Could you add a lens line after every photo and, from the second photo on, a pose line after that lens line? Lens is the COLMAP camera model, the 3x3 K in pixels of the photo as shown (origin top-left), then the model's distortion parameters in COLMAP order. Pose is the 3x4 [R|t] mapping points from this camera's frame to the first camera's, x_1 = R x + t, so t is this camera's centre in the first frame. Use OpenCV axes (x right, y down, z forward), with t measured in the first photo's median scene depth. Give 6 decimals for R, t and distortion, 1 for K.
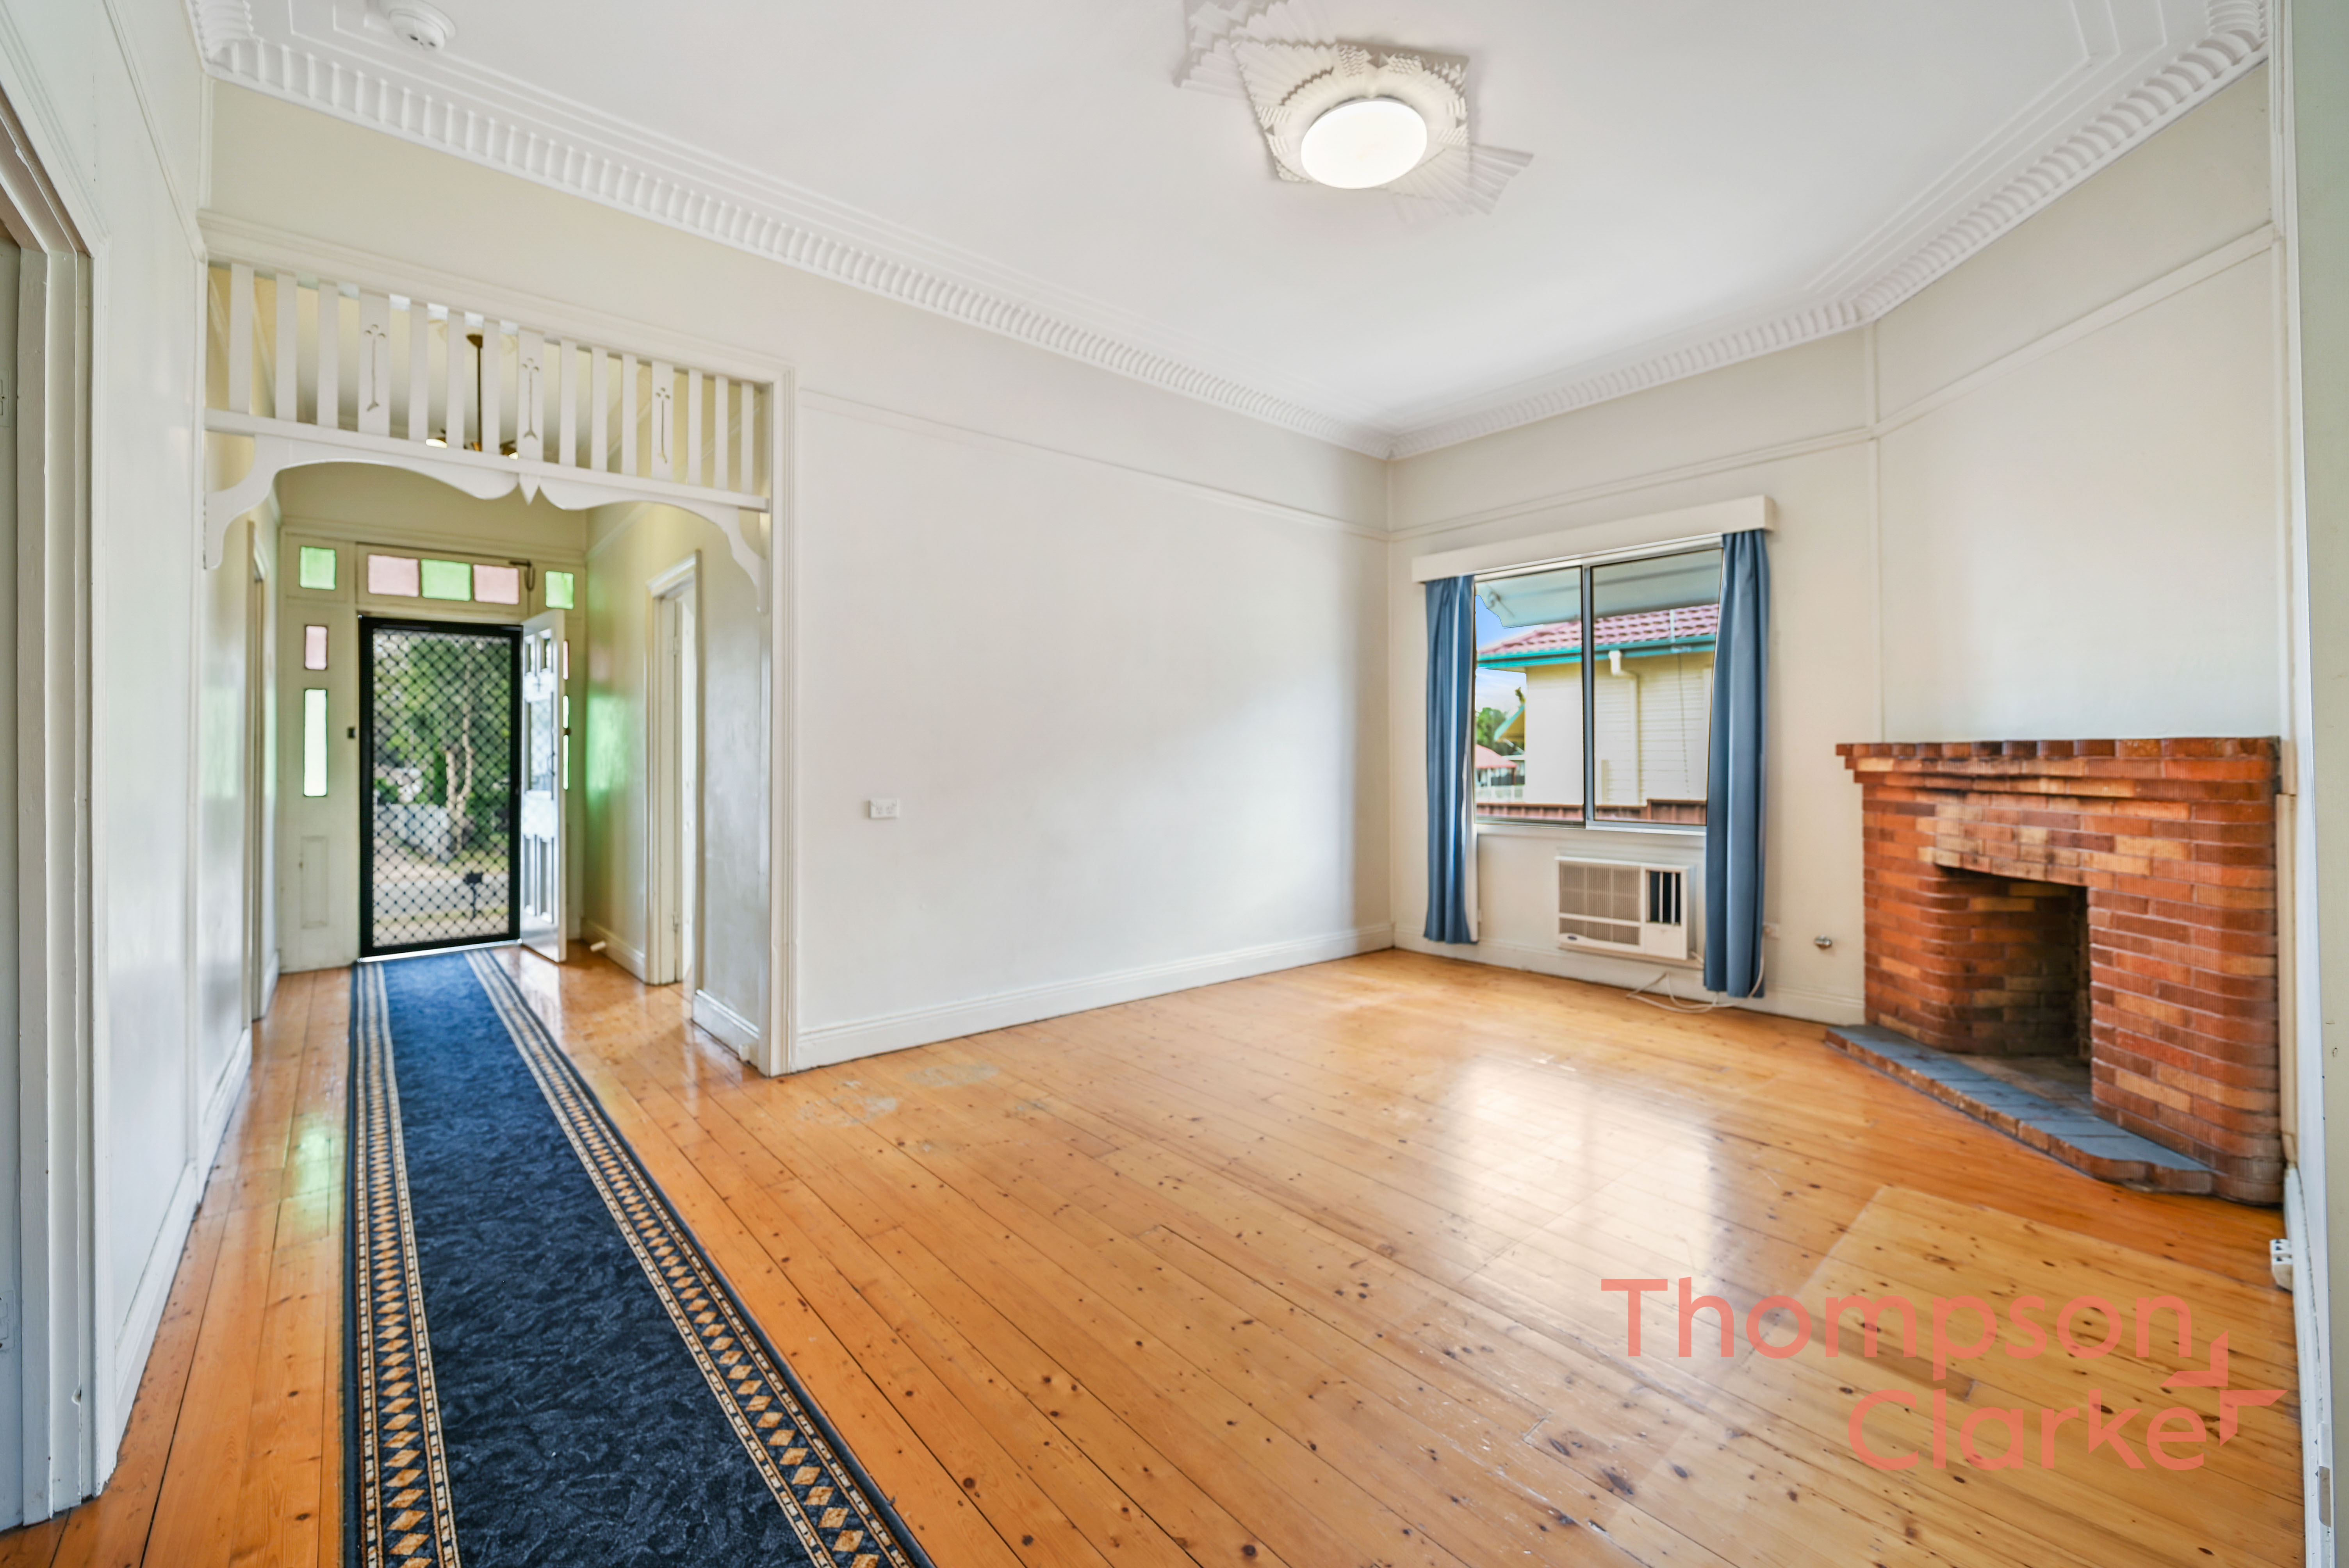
lens RADIAL K [[967.2, 0, 1177.3], [0, 967.2, 758.6], [0, 0, 1]] dist [-0.002565, -0.000001]
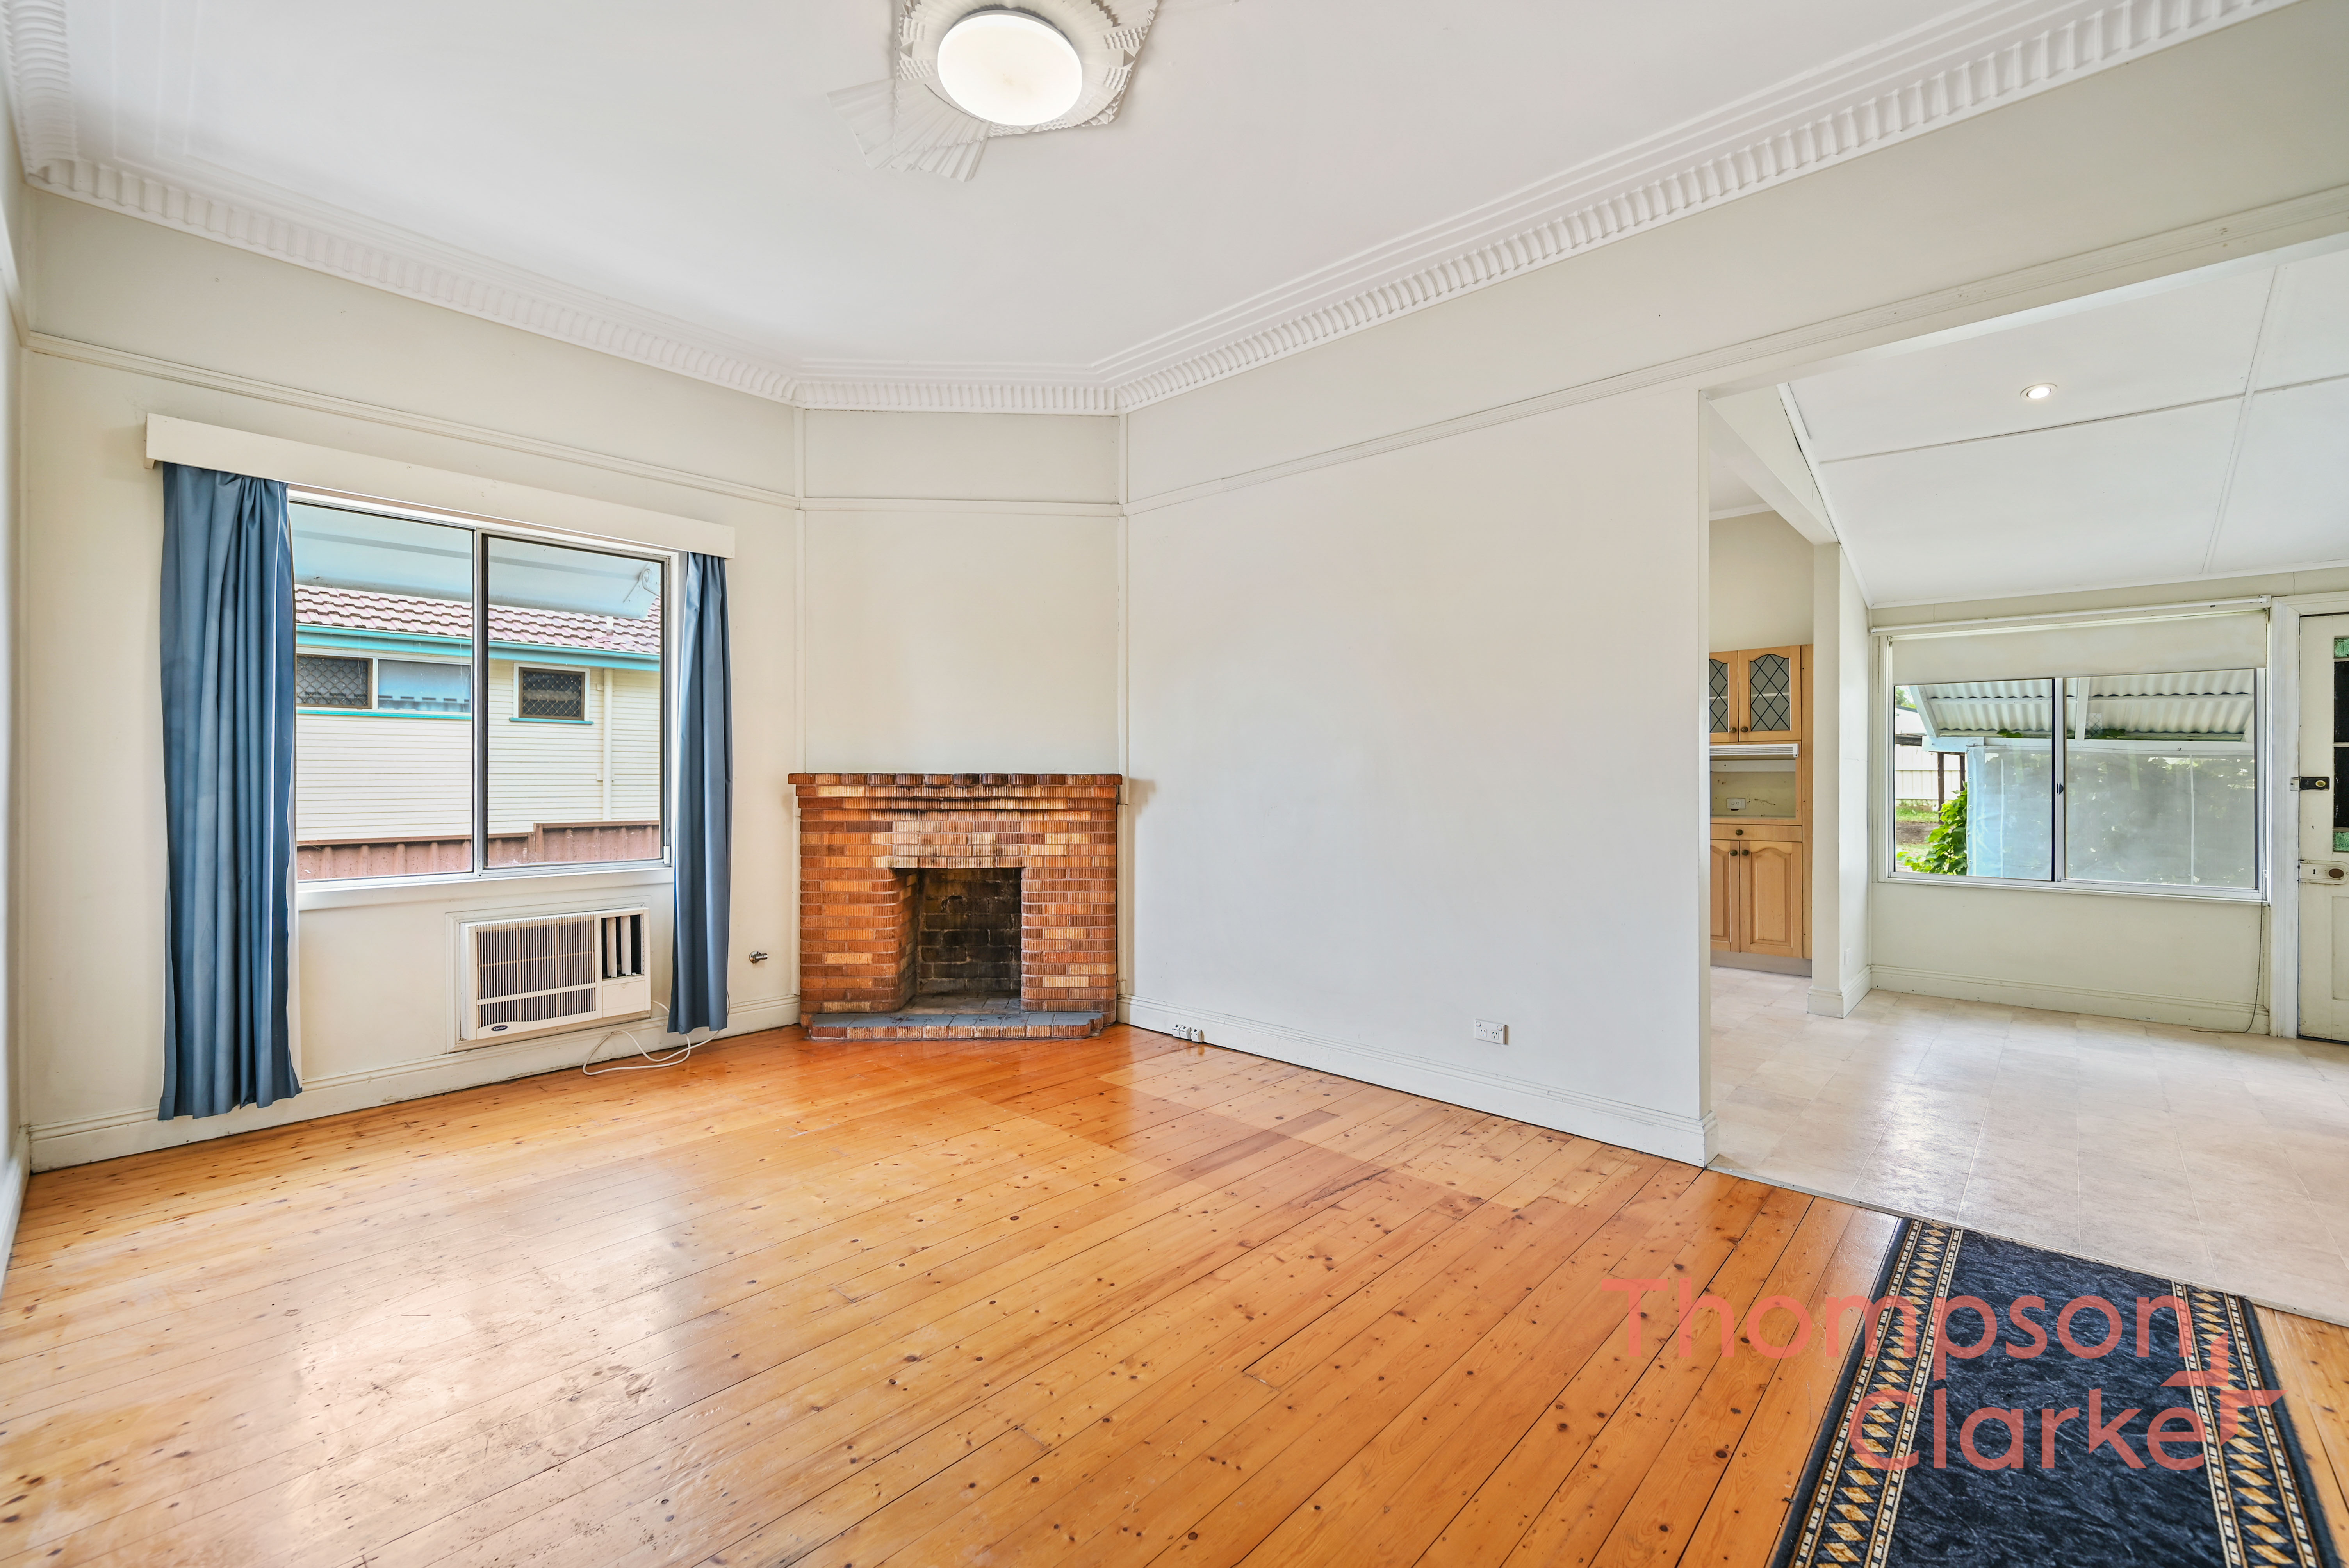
lens RADIAL K [[967.2, 0, 1189.9], [0, 967.2, 781.1], [0, 0, 1]] dist [-0.002565, -0.000001]
pose [[-0.119228, 0.001291, 0.992866, -0.616686], [0.001180, 0.999999, -0.001158, -0.005423], [-0.992866, 0.001034, -0.119229, 0.866094]]
